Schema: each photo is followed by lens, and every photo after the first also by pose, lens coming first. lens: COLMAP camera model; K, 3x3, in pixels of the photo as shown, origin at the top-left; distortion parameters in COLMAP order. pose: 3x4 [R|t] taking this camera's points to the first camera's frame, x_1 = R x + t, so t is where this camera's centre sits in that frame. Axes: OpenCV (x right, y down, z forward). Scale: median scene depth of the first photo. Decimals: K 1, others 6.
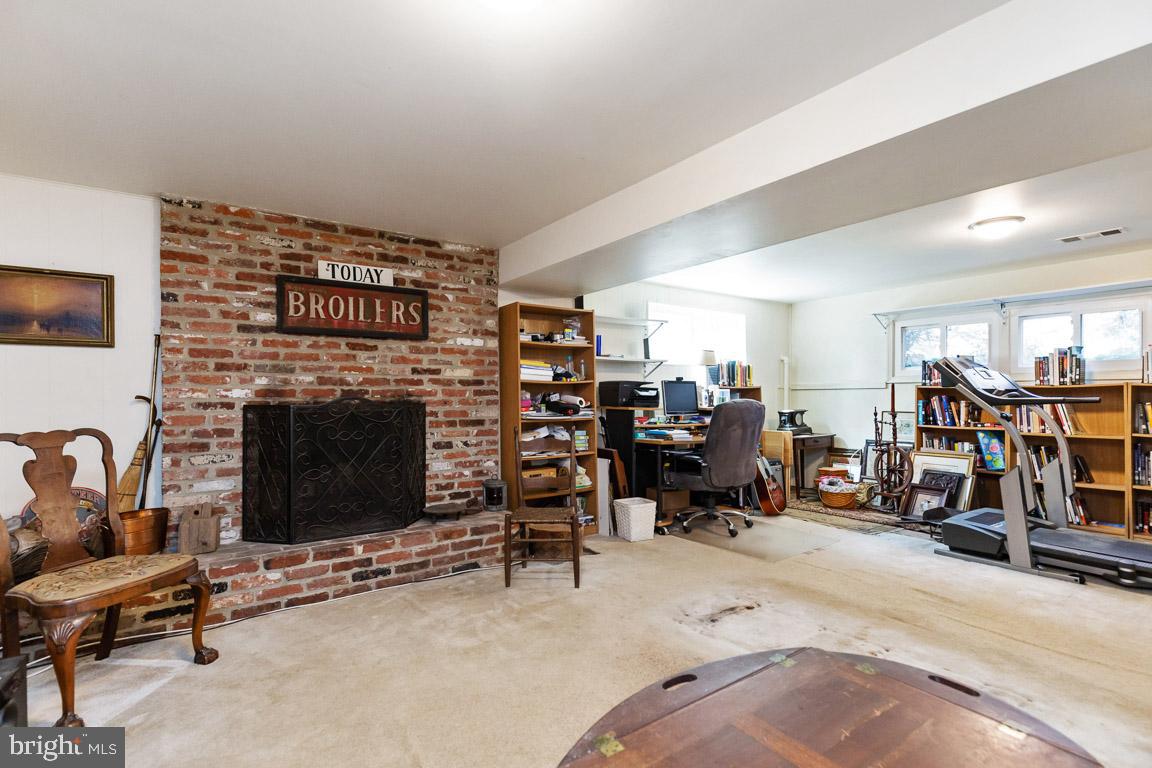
lens RADIAL K [[526.3, 0, 576.1], [0, 526.3, 392.7], [0, 0, 1]] dist [0.002349, 0.000101]
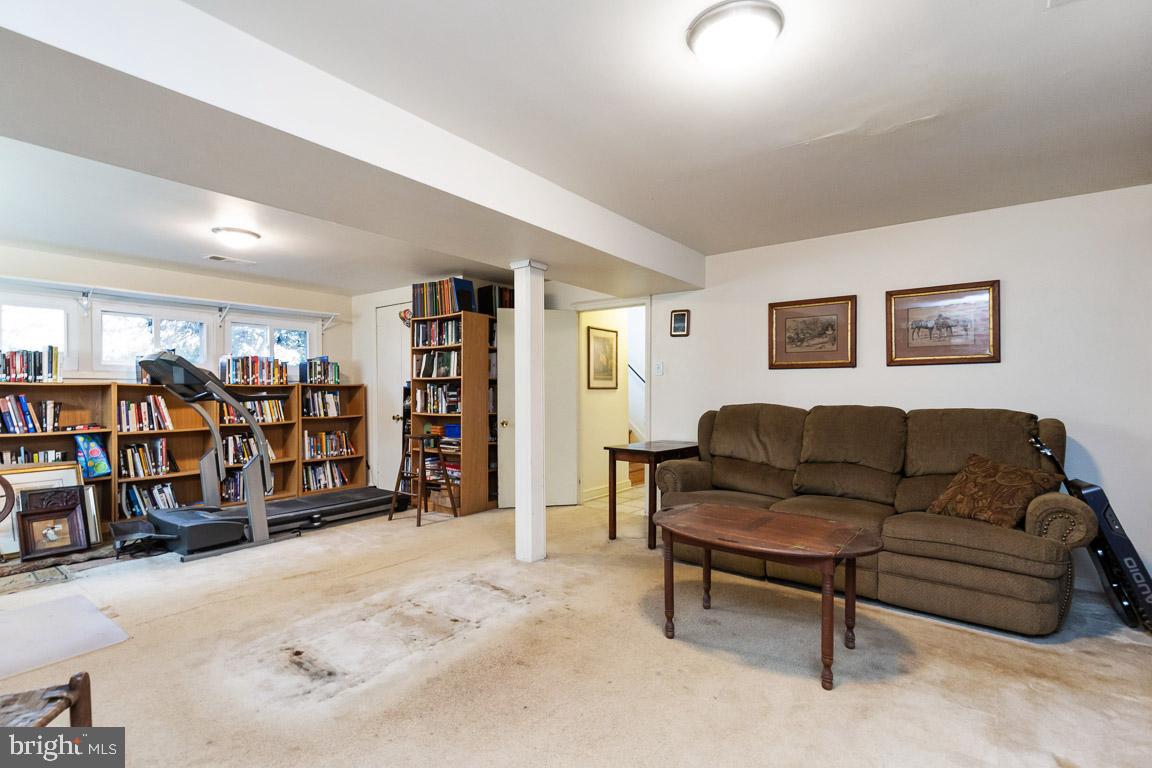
lens RADIAL K [[535.8, 0, 579.3], [0, 535.8, 393.4], [0, 0, 1]] dist [0.000394, -0.000148]
pose [[-0.303779, 0.000623, 0.952742, -0.471726], [0.002766, 0.999996, 0.000227, 0.008529], [-0.952739, 0.002704, -0.303779, 0.672906]]
